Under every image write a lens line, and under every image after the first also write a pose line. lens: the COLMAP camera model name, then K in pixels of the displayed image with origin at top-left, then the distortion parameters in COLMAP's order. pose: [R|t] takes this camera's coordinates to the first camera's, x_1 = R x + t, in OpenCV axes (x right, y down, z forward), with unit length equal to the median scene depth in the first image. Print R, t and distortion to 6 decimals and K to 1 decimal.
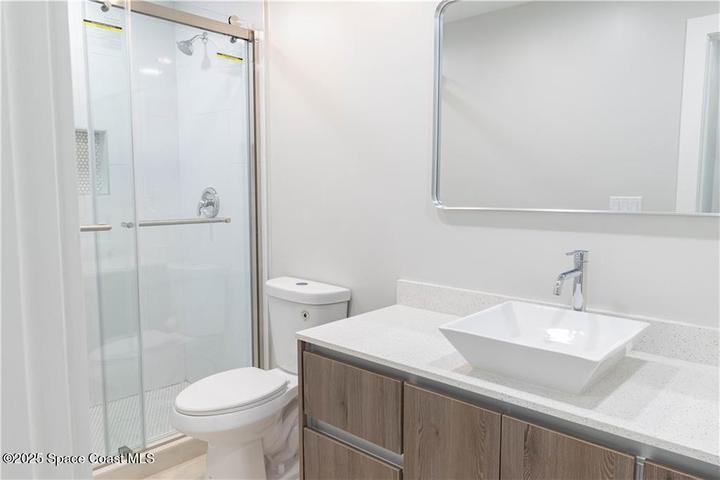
lens RADIAL K [[529.8, 0, 363.6], [0, 529.8, 240.2], [0, 0, 1]] dist [-0.003581, 0.003628]
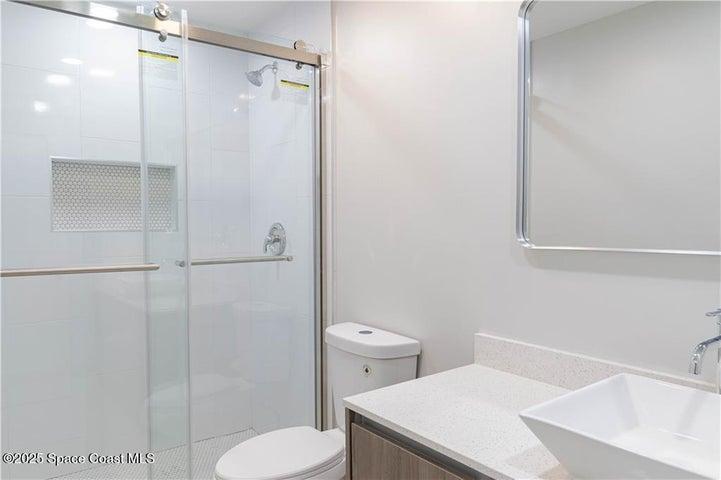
lens RADIAL K [[530.5, 0, 355.8], [0, 530.5, 240.1], [0, 0, 1]] dist [-0.003581, 0.003628]
pose [[0.981119, 0.000682, -0.193402, 0.038196], [-0.012965, 0.997976, -0.062252, -0.015468], [0.192968, 0.063585, 0.979143, 0.136225]]
